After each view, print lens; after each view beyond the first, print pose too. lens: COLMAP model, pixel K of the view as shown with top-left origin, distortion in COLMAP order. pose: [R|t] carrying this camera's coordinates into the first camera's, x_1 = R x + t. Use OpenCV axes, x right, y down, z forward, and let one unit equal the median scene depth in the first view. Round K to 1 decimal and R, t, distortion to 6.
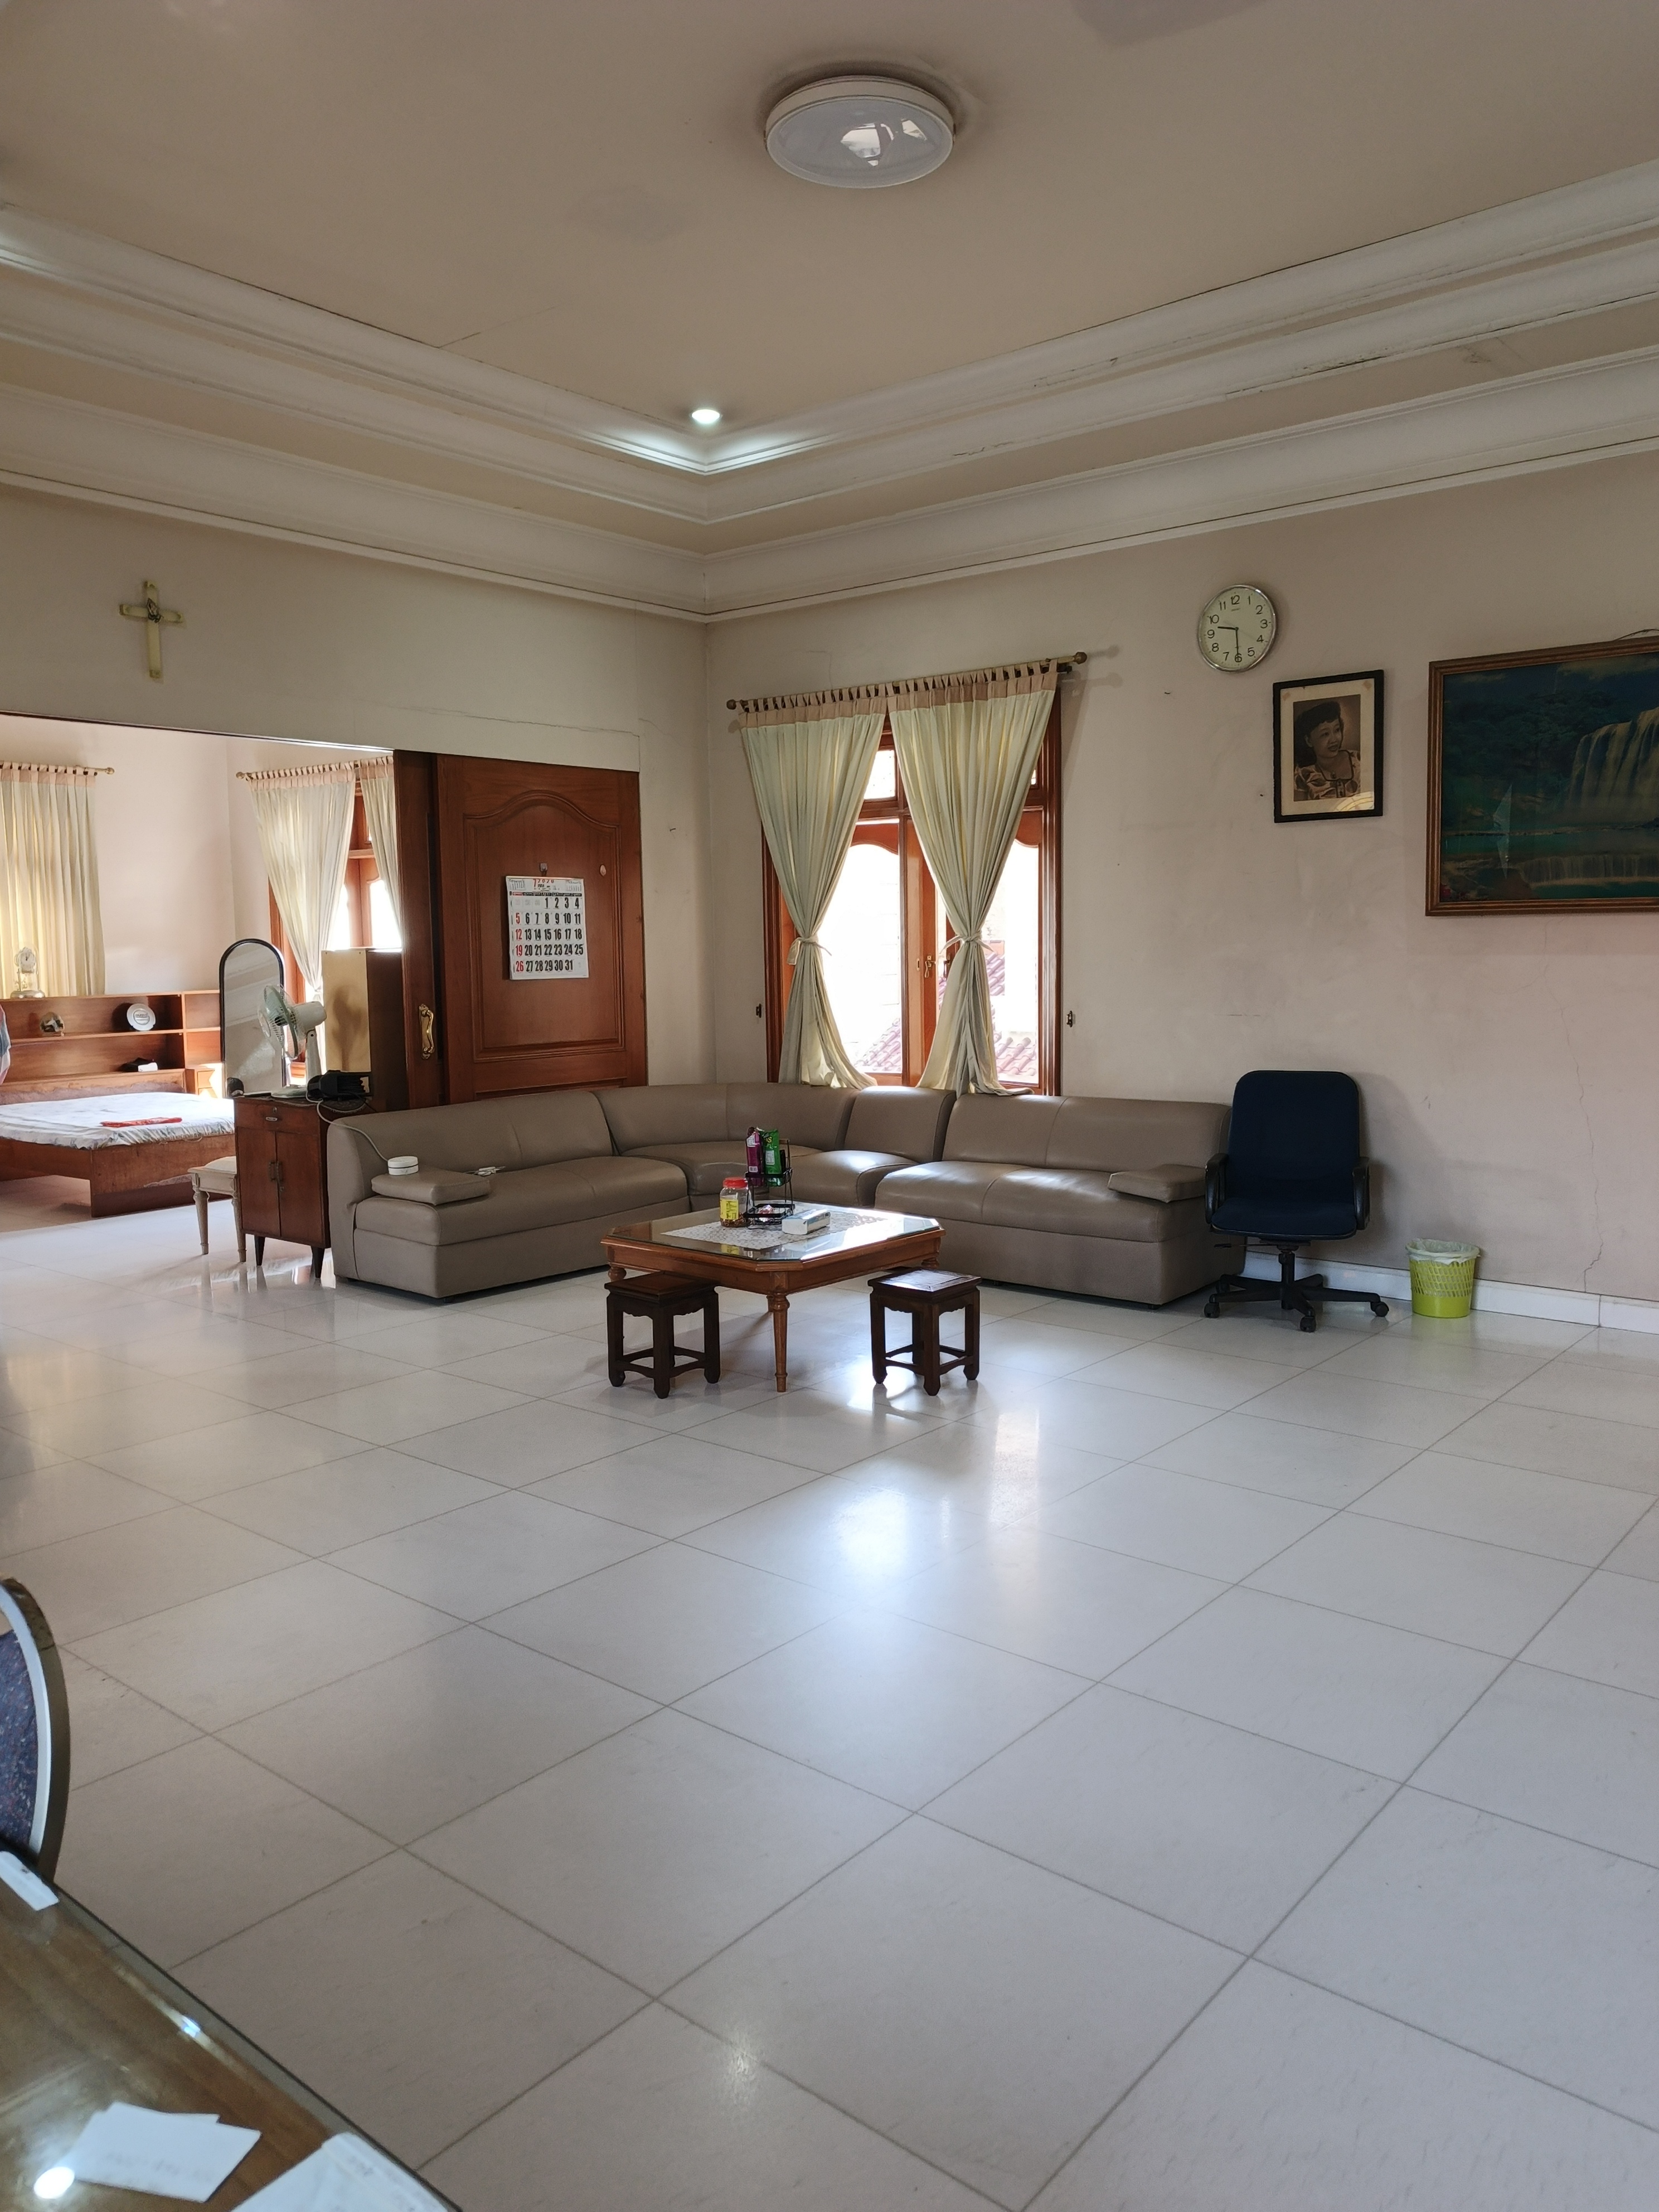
lens RADIAL K [[1592.7, 0, 824.9], [0, 1592.7, 1111.1], [0, 0, 1]] dist [-0.003456, -0.001498]
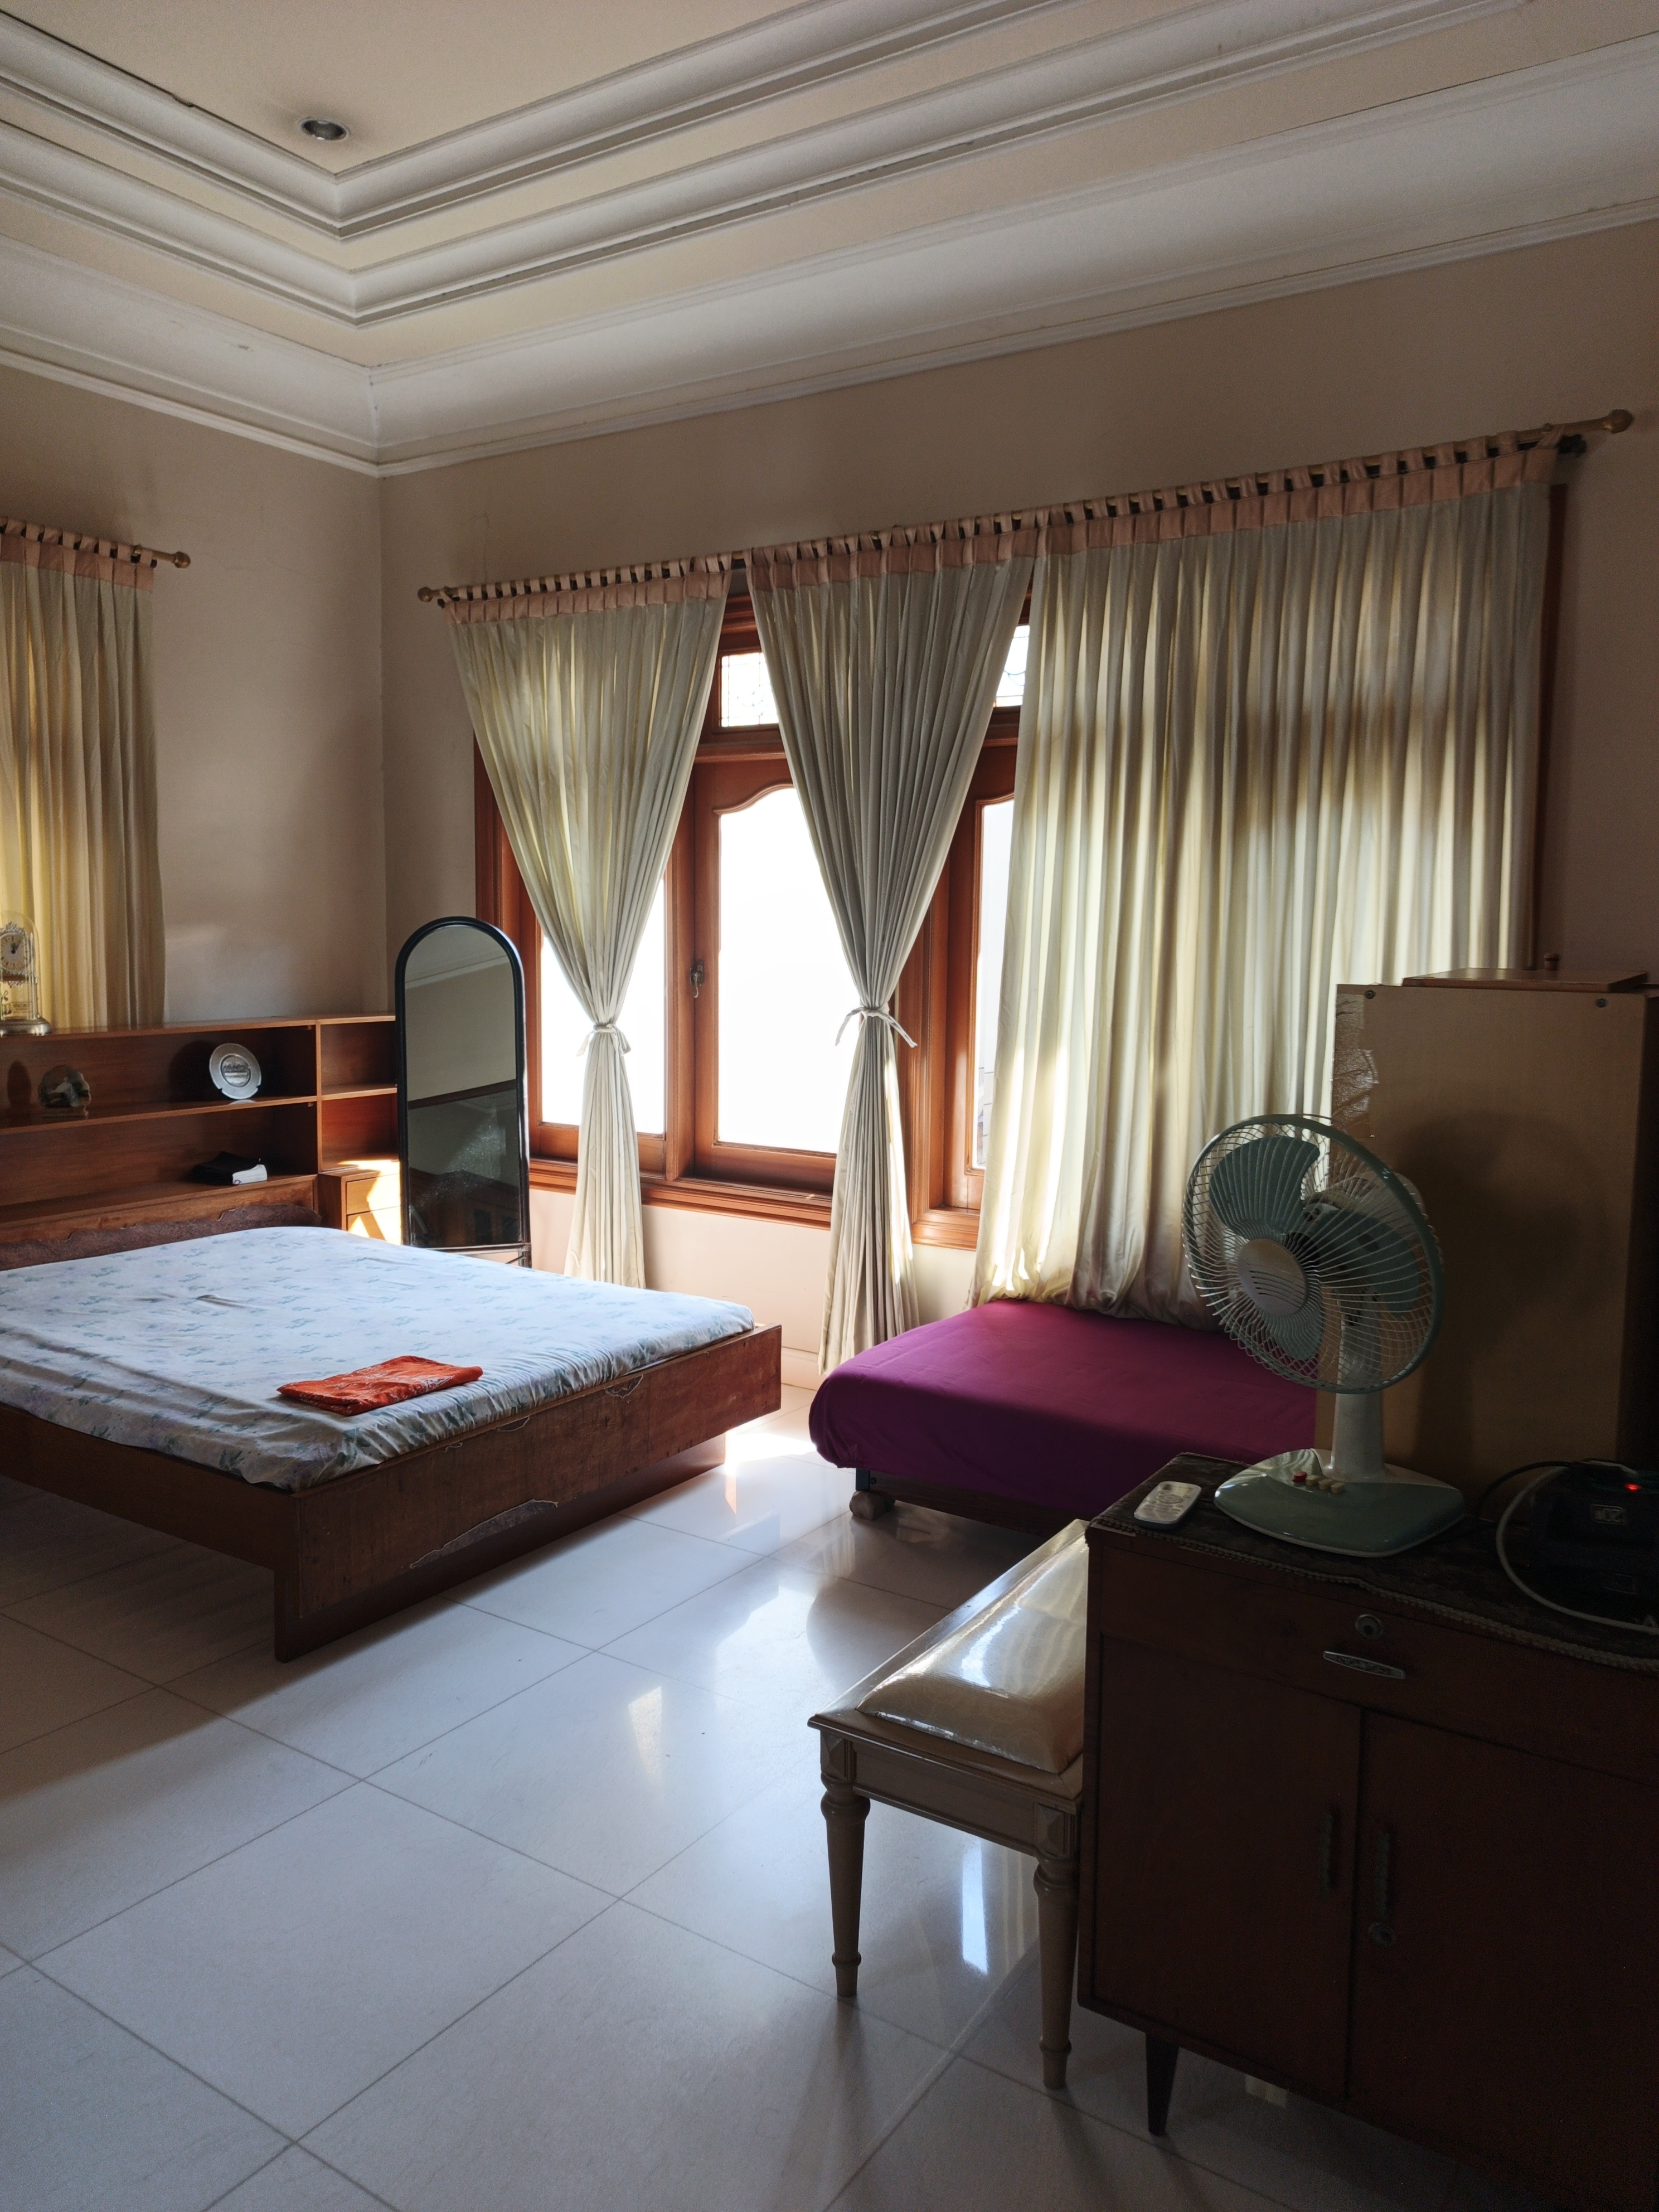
lens RADIAL K [[1592.7, 0, 834.0], [0, 1592.7, 1100.8], [0, 0, 1]] dist [-0.003456, -0.001498]
pose [[0.993964, 0.016834, 0.108406, -0.300264], [-0.017152, 0.999851, 0.002001, -0.054173], [-0.108356, -0.003849, 0.994105, 0.495277]]
